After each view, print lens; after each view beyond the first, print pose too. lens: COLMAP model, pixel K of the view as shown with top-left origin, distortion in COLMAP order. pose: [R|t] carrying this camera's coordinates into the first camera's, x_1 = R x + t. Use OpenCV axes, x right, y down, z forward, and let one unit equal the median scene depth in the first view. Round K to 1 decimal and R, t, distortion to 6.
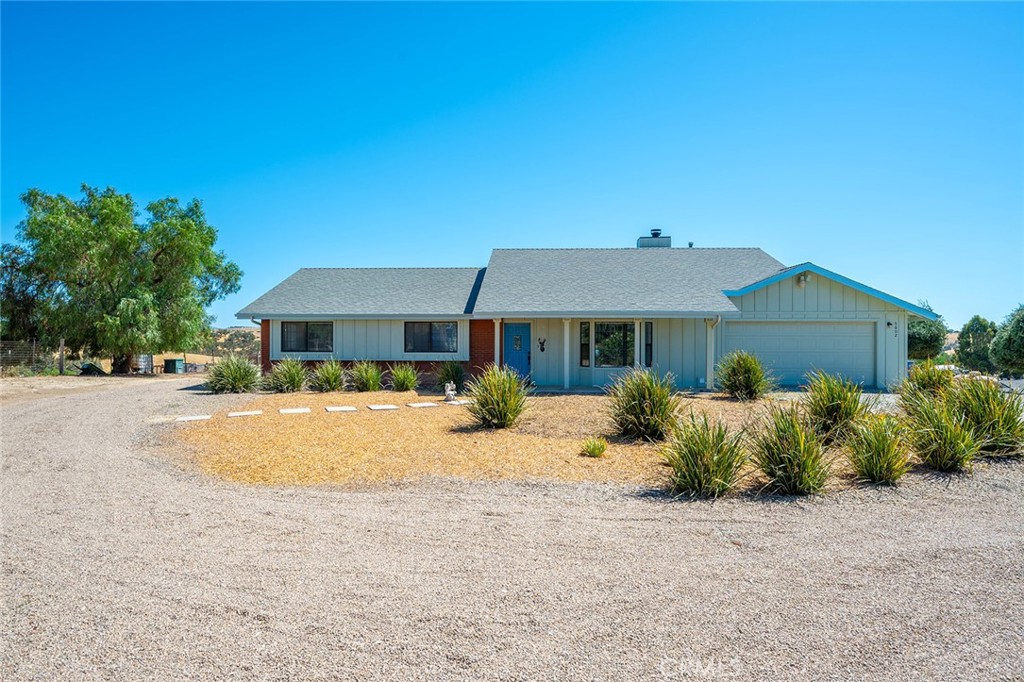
lens RADIAL K [[583.4, 0, 508.2], [0, 583.4, 341.6], [0, 0, 1]] dist [0.002145, 0.000132]
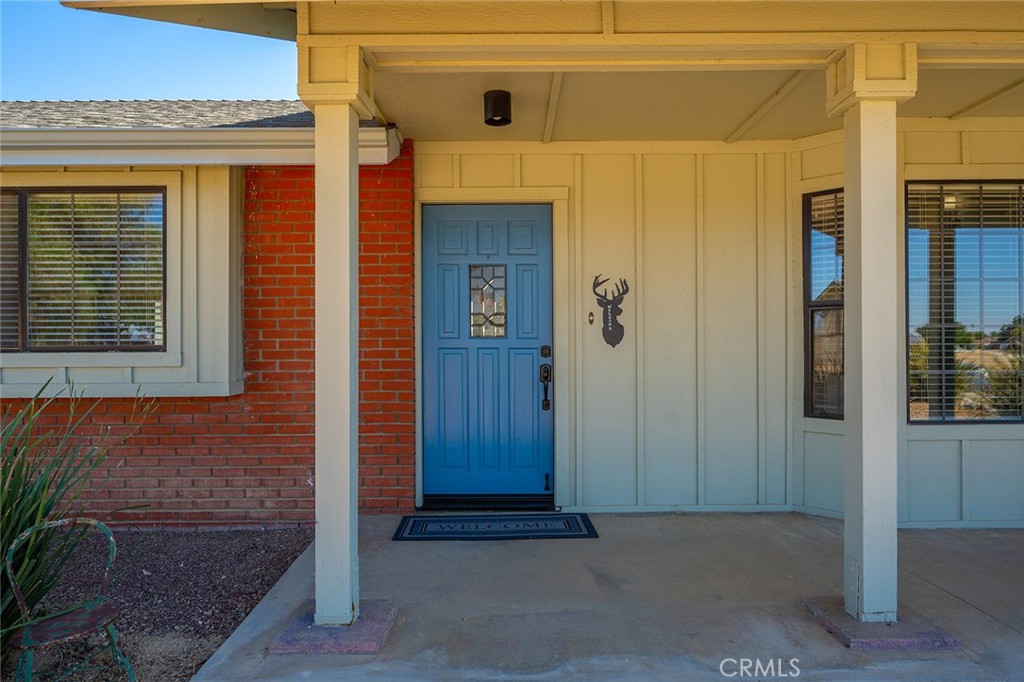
lens RADIAL K [[645.7, 0, 512.0], [0, 645.7, 341.0], [0, 0, 1]] dist [0.001668, -0.000409]
pose [[0.997675, -0.007903, 0.067695, 0.008933], [0.008093, 0.999964, -0.002532, 0.016671], [-0.067672, 0.003074, 0.997703, 0.784636]]
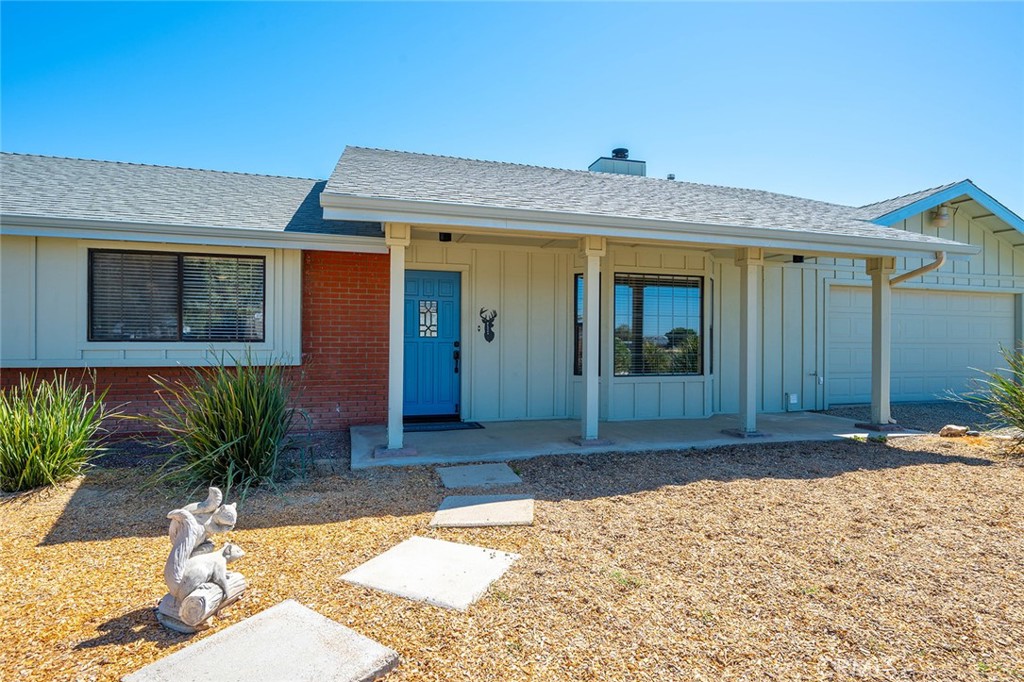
lens RADIAL K [[519.9, 0, 512.0], [0, 519.9, 341.0], [0, 0, 1]] dist [0.001677, 0.000226]
pose [[0.942483, 0.003724, 0.334234, -0.050884], [-0.003995, 0.999992, 0.000123, 0.017277], [-0.334231, -0.001451, 0.942490, 0.646456]]
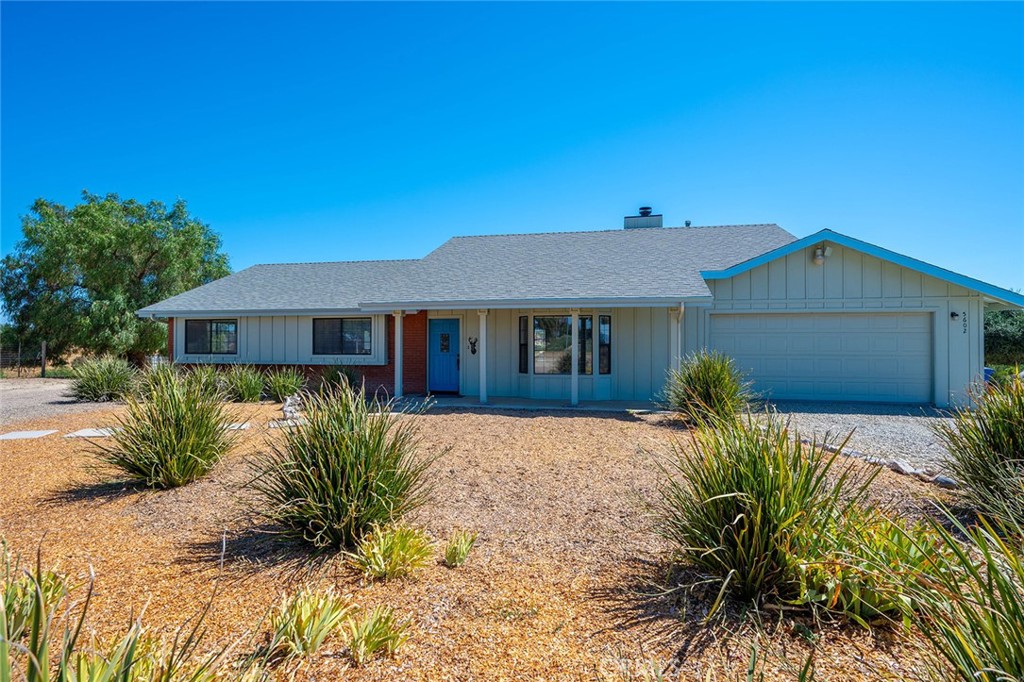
lens RADIAL K [[519.9, 0, 512.0], [0, 519.9, 341.0], [0, 0, 1]] dist [0.001677, 0.000226]
pose [[0.989016, -0.002368, -0.147789, 0.218090], [0.001095, 0.999962, -0.008697, 0.005795], [0.147803, 0.008440, 0.988981, 0.301793]]
